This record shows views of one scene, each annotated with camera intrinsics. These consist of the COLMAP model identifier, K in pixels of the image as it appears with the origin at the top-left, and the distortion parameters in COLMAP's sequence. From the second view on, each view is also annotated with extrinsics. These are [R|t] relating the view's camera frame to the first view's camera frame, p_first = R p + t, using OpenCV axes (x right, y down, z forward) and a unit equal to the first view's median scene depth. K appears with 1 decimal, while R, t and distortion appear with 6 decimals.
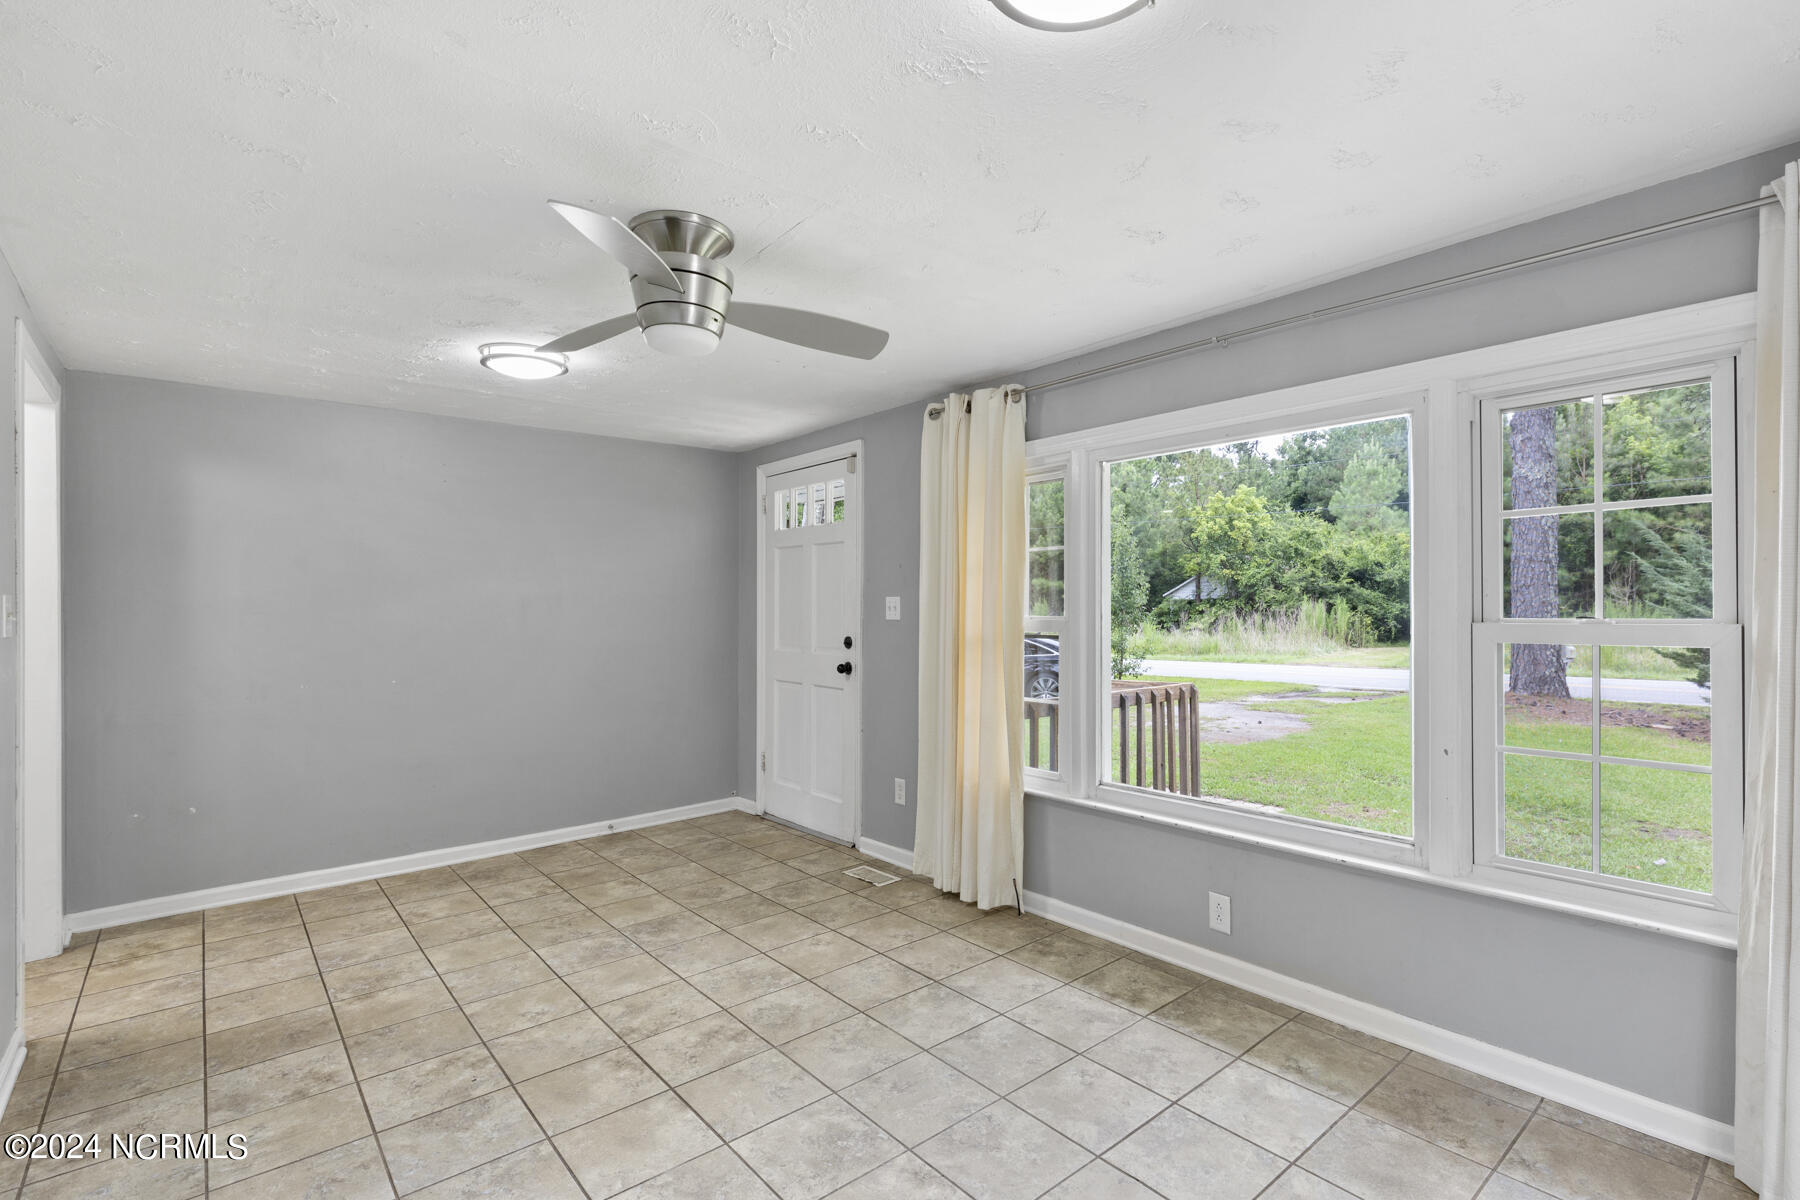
lens RADIAL K [[820.6, 0, 908.7], [0, 820.6, 601.6], [0, 0, 1]] dist [-0.000634, -0.000340]
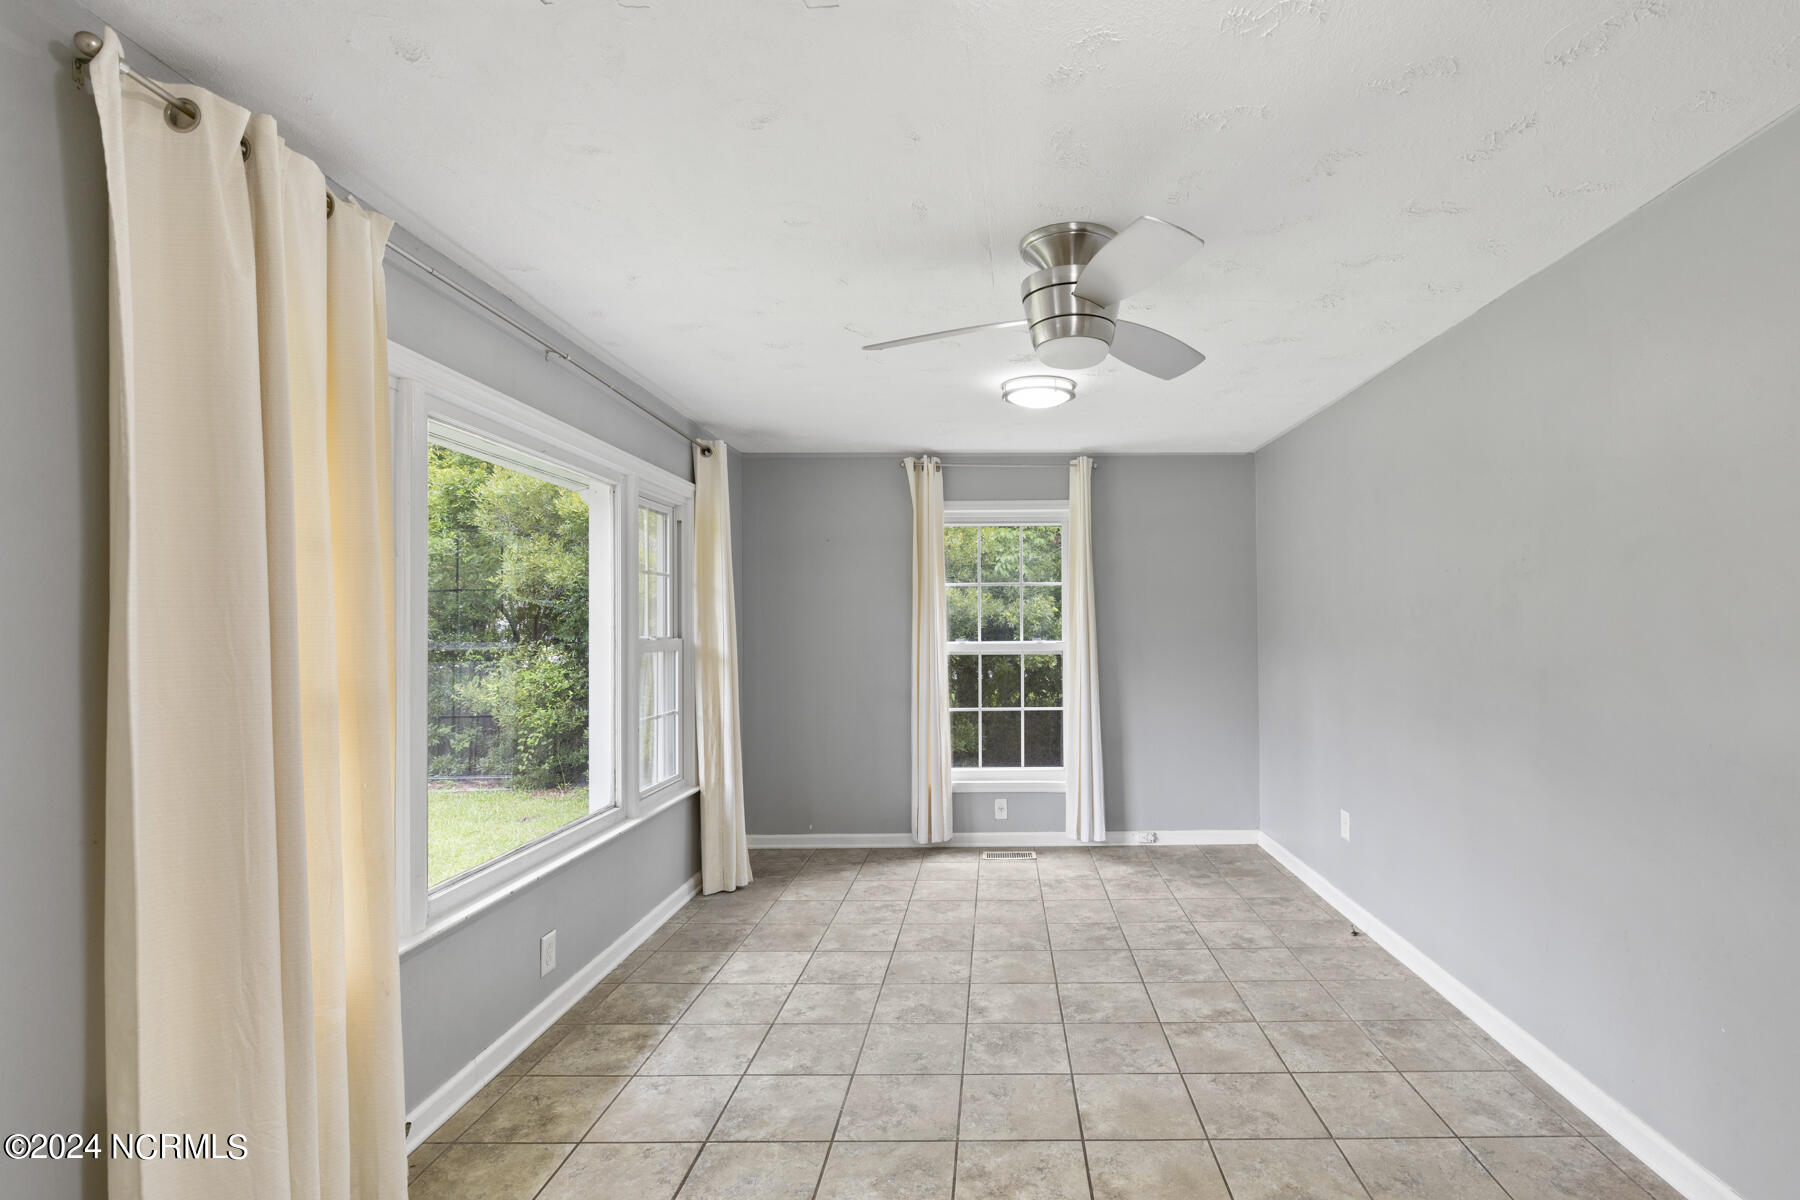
lens RADIAL K [[820.6, 0, 908.7], [0, 820.6, 601.6], [0, 0, 1]] dist [-0.000634, -0.000340]
pose [[-0.692594, 0.036078, 0.720425, -0.783007], [0.010396, 0.999144, -0.040040, -0.006608], [-0.721253, -0.020242, -0.692376, 1.652552]]
